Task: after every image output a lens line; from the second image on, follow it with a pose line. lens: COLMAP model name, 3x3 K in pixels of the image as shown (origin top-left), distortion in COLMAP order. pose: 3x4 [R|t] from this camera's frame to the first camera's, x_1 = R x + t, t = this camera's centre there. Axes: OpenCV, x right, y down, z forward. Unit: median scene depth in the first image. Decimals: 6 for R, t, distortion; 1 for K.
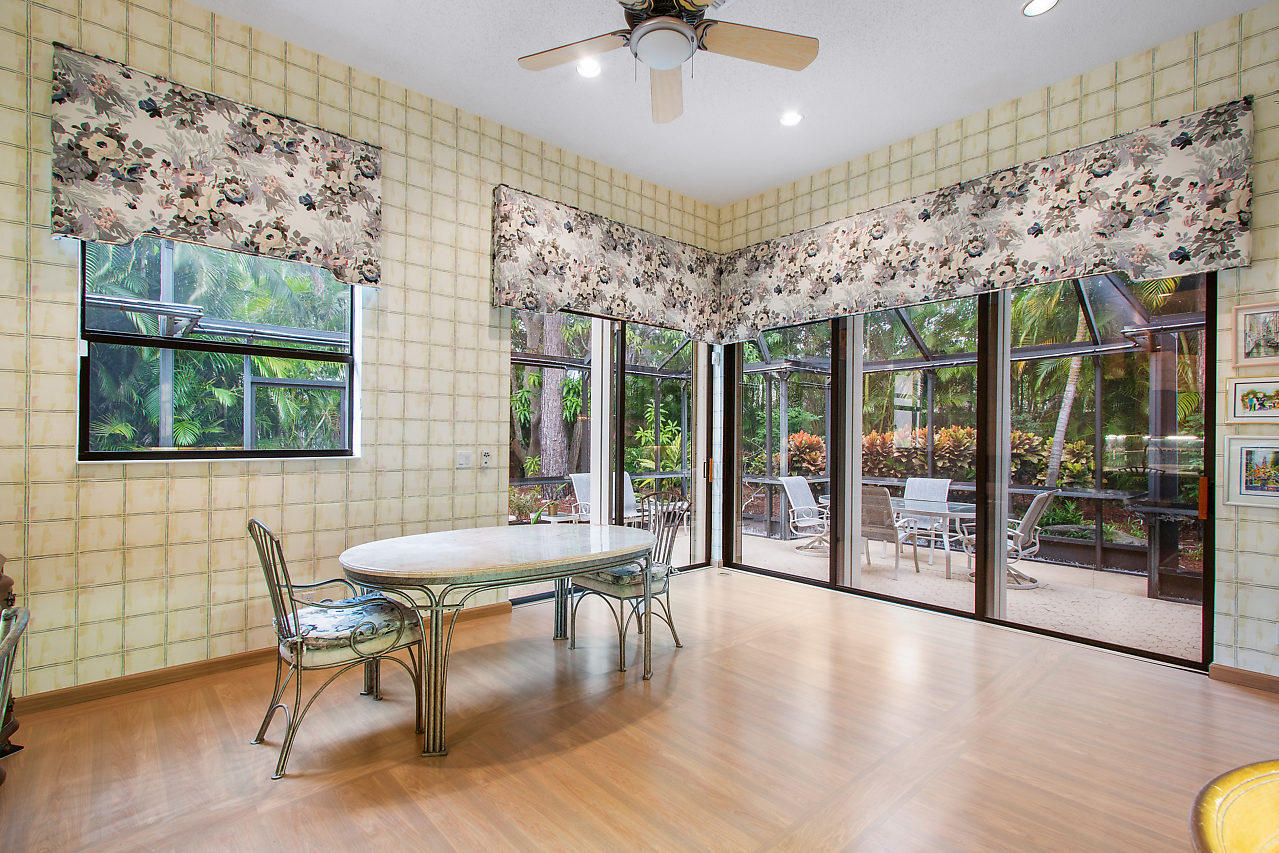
lens RADIAL K [[601.4, 0, 641.6], [0, 601.4, 435.3], [0, 0, 1]] dist [-0.001149, 0.001080]
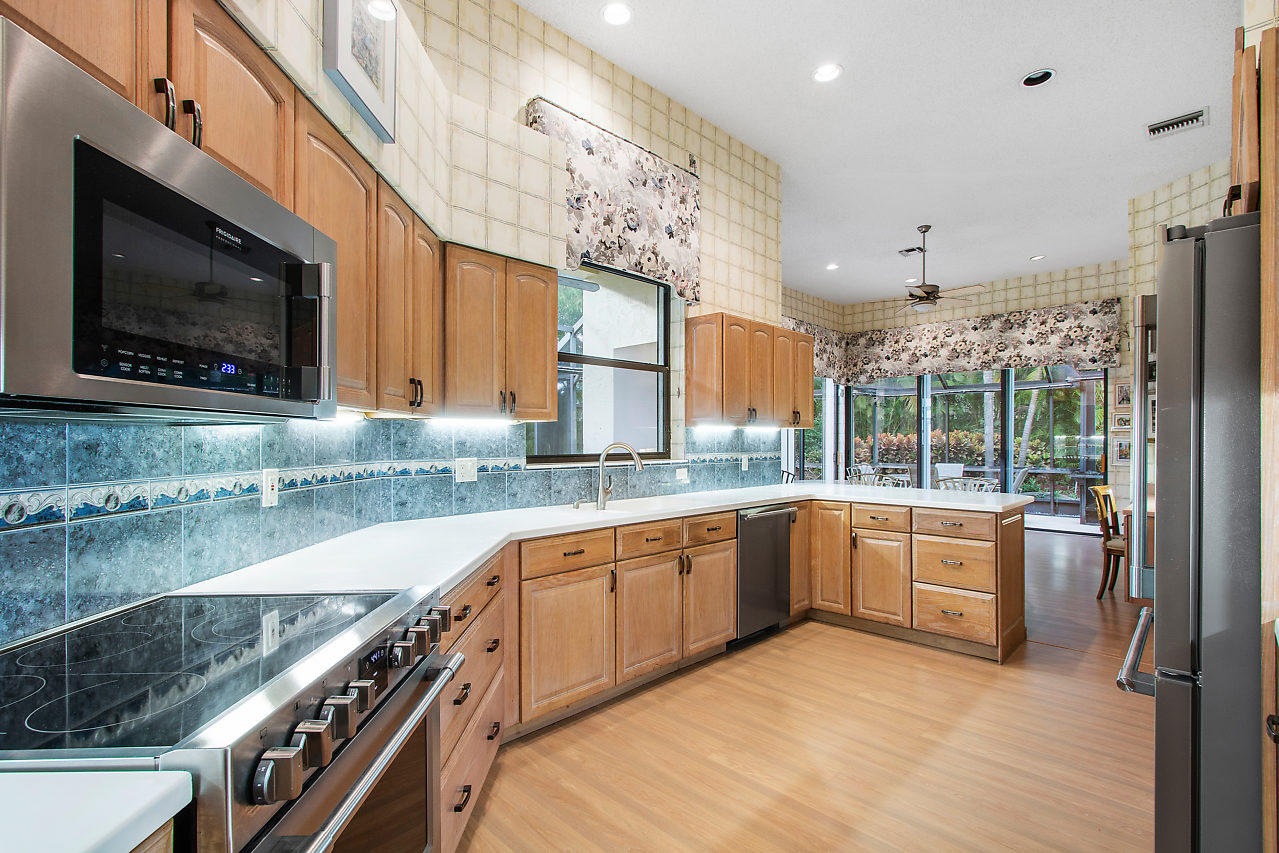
lens RADIAL K [[601.4, 0, 637.9], [0, 601.4, 436.2], [0, 0, 1]] dist [-0.001149, 0.001080]
pose [[0.997528, -0.006077, 0.070001, -0.740328], [0.006247, 0.999978, -0.002197, -0.005080], [-0.069986, 0.002629, 0.997545, -0.862985]]
